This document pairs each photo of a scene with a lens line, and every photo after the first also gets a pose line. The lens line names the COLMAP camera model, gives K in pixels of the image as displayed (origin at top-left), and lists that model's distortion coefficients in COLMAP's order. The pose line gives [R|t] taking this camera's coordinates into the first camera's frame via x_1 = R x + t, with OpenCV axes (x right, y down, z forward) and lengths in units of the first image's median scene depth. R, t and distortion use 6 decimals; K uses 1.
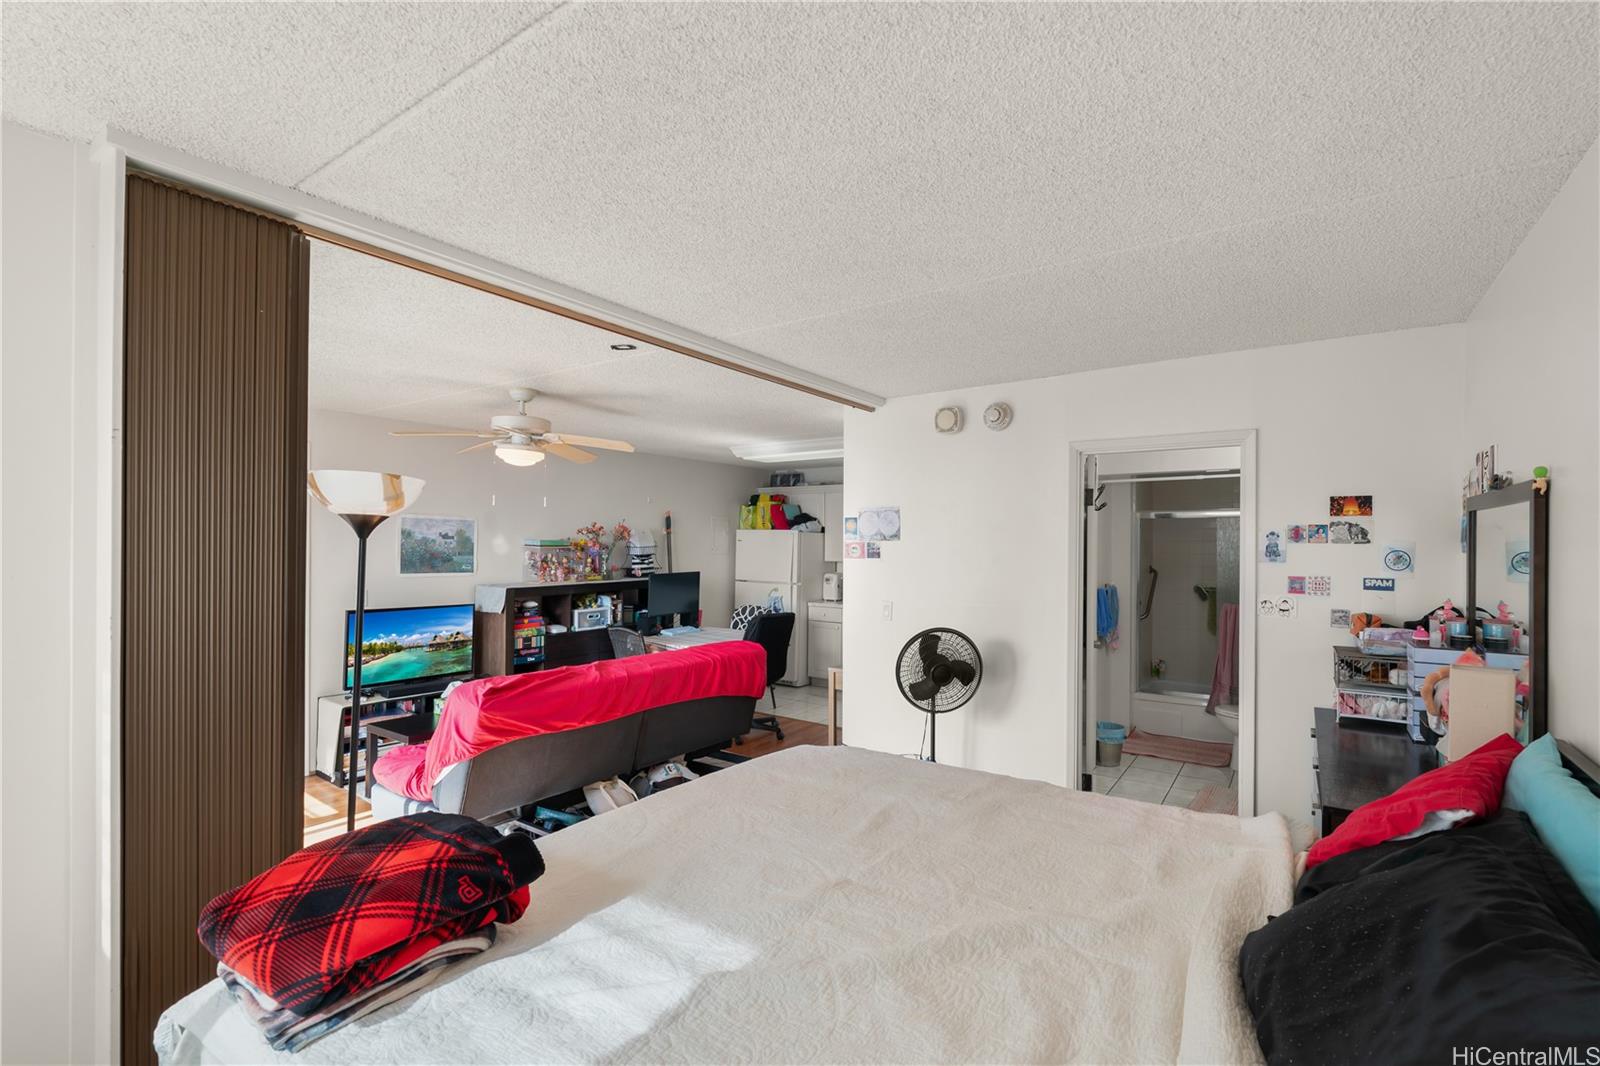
lens RADIAL K [[716.8, 0, 800.0], [0, 716.8, 533.0], [0, 0, 1]] dist [-0.012251, 0.000103]
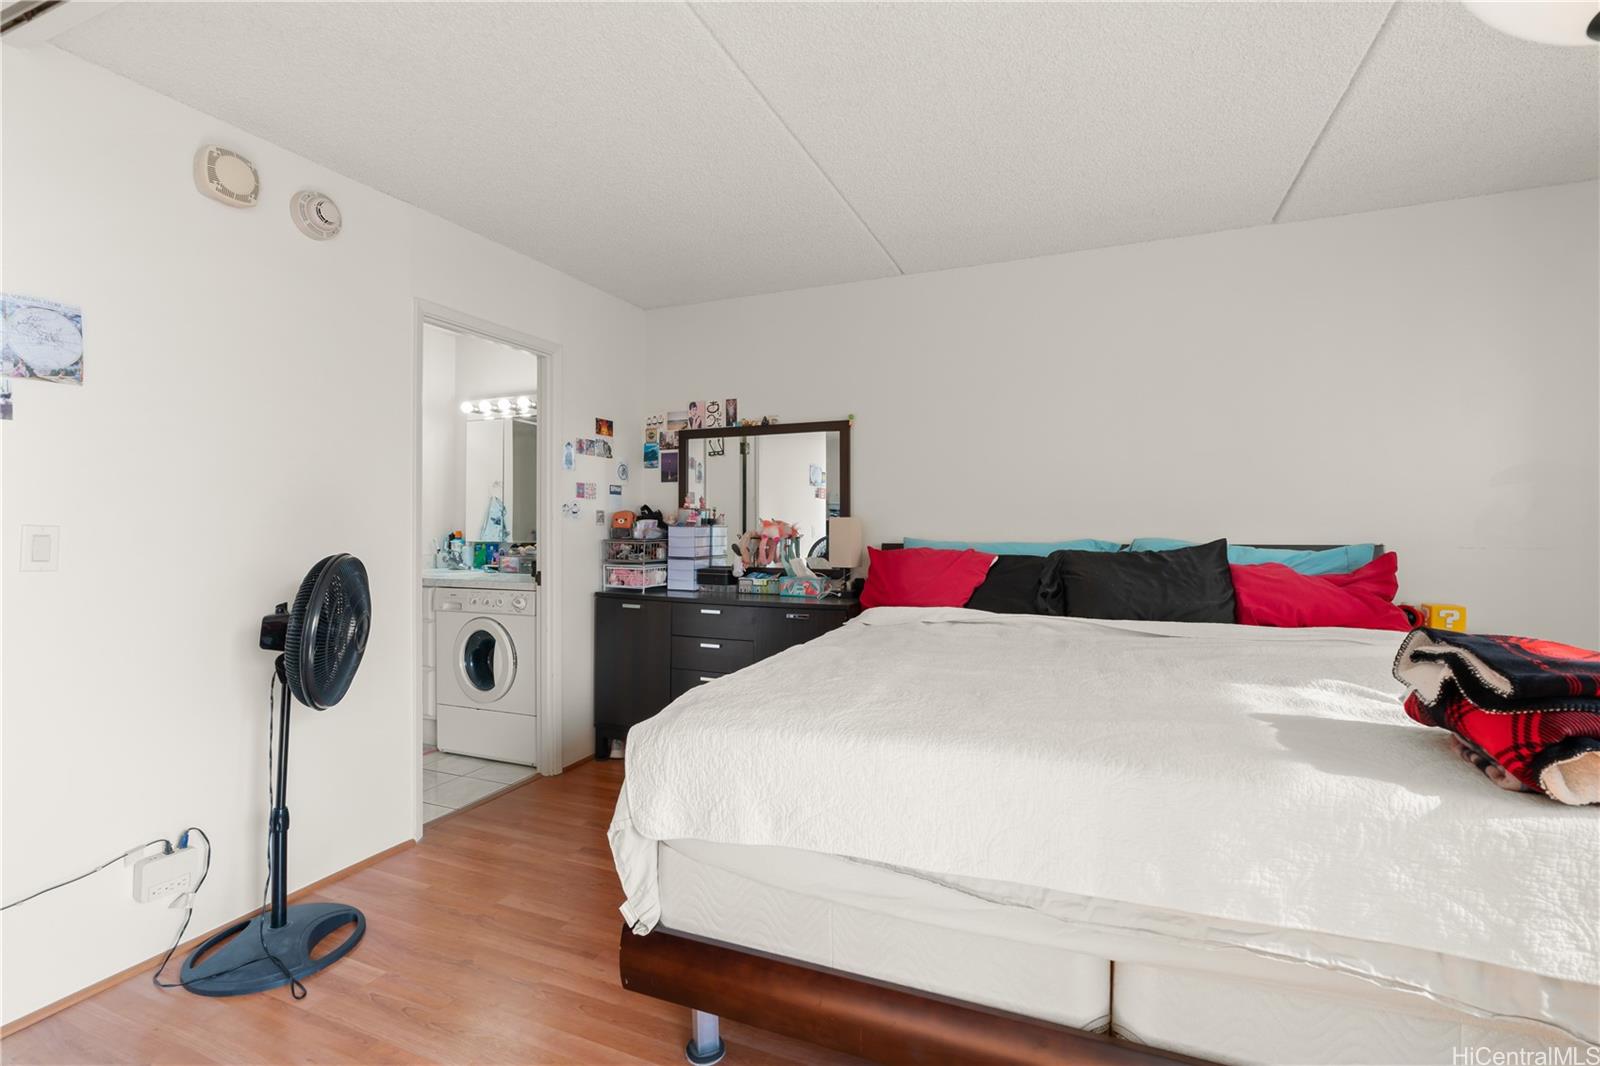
lens RADIAL K [[726.0, 0, 800.0], [0, 726.0, 533.0], [0, 0, 1]] dist [-0.003203, 0.000315]
pose [[-0.218871, -0.015495, 0.975631, -0.295916], [-0.011294, 0.999847, 0.013346, 0.068030], [-0.975688, -0.008098, -0.219013, 0.504495]]
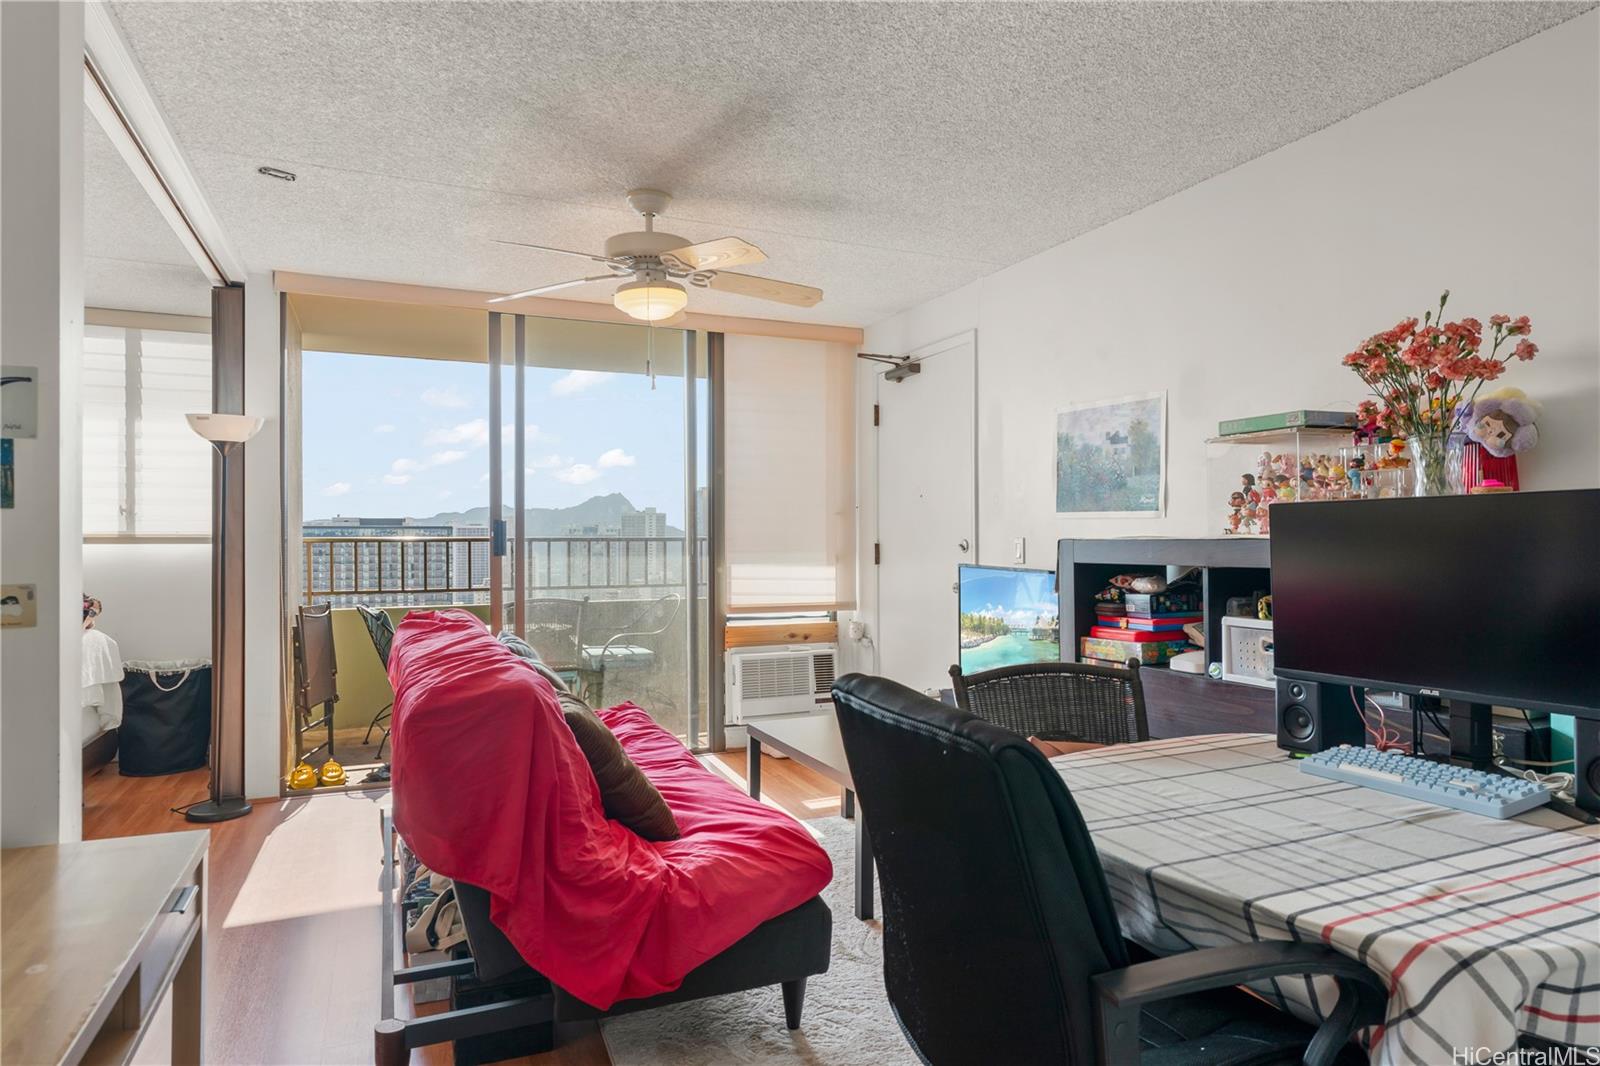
lens RADIAL K [[926.2, 0, 800.0], [0, 926.2, 533.0], [0, 0, 1]] dist [-0.005001, -0.000744]
pose [[-0.514880, -0.013342, -0.857159, 0.168722], [0.007739, 0.999766, -0.020211, 0.080195], [0.857228, -0.017040, -0.514656, 1.114537]]
